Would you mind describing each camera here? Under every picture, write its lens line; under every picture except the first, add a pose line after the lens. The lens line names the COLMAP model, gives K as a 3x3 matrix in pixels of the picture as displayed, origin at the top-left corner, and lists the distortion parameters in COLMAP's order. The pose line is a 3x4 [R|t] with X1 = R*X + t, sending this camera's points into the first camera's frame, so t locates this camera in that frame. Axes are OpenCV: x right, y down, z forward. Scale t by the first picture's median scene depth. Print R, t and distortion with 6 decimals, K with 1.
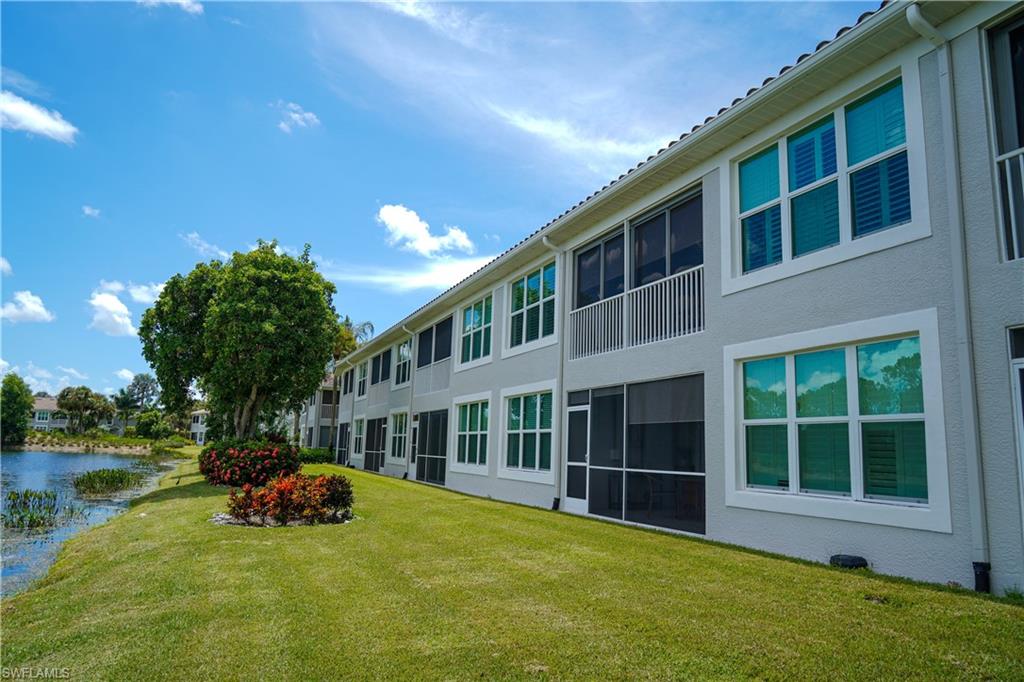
lens RADIAL K [[690.2, 0, 509.8], [0, 690.2, 332.1], [0, 0, 1]] dist [-0.010717, 0.008452]
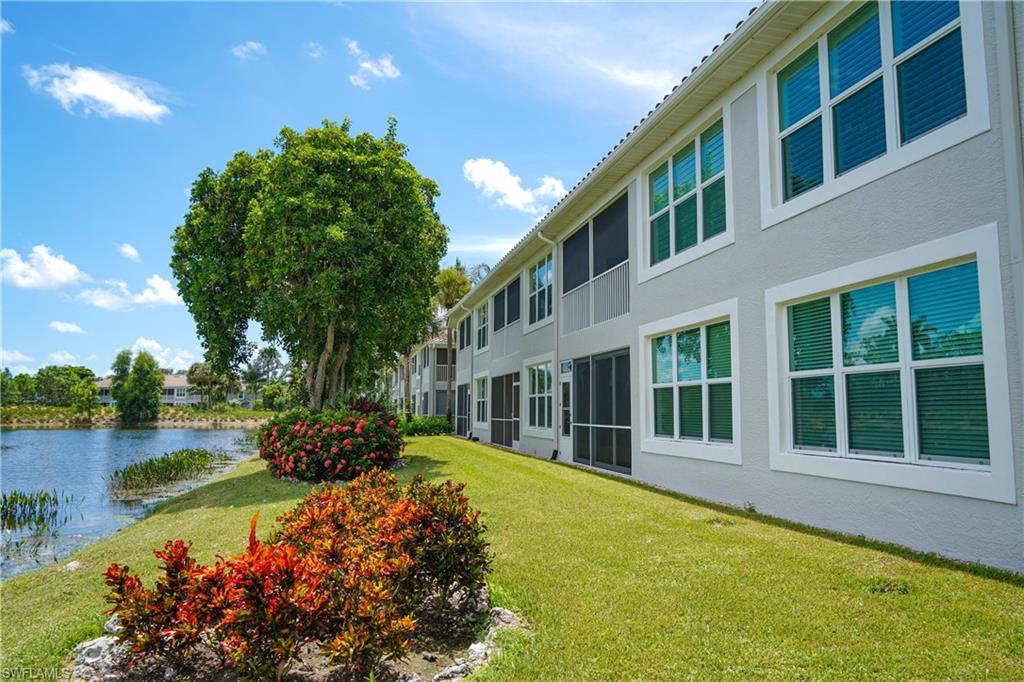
lens RADIAL K [[690.2, 0, 517.4], [0, 690.2, 337.2], [0, 0, 1]] dist [-0.010717, 0.008452]
pose [[0.987105, -0.046434, -0.153190, -0.092385], [0.055530, 0.996905, 0.055642, 0.064058], [0.150132, -0.063431, 0.986629, 0.395438]]
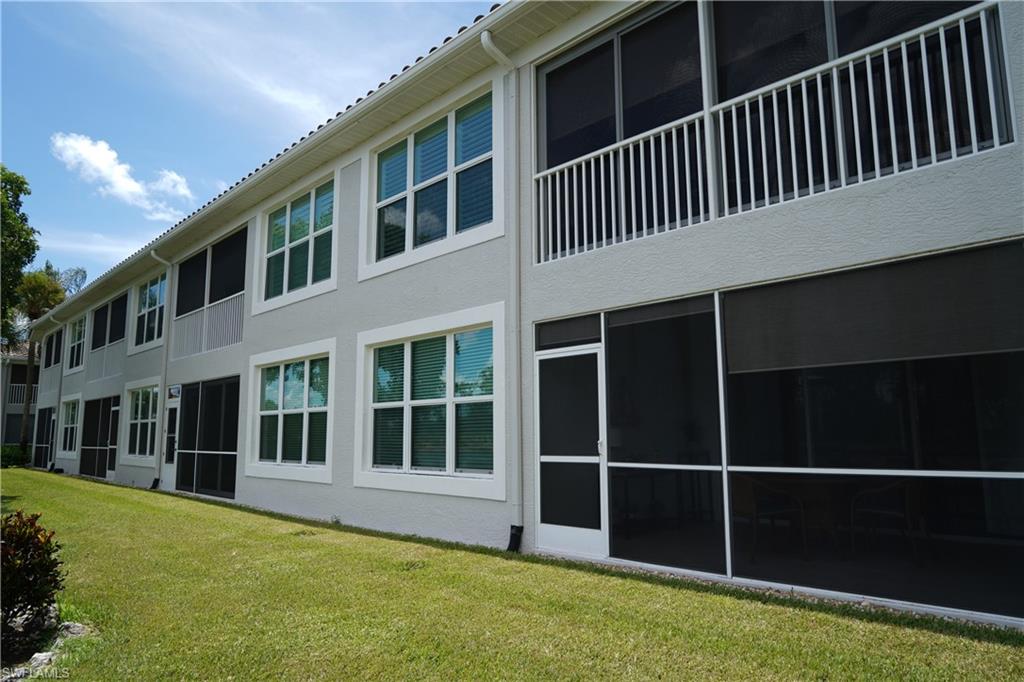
lens RADIAL K [[690.2, 0, 513.8], [0, 690.2, 344.4], [0, 0, 1]] dist [-0.010717, 0.008452]
pose [[0.935946, 0.009838, 0.352007, -0.076716], [-0.024345, 0.999026, 0.036811, 0.054717], [-0.351302, -0.043023, 0.935273, 0.334906]]
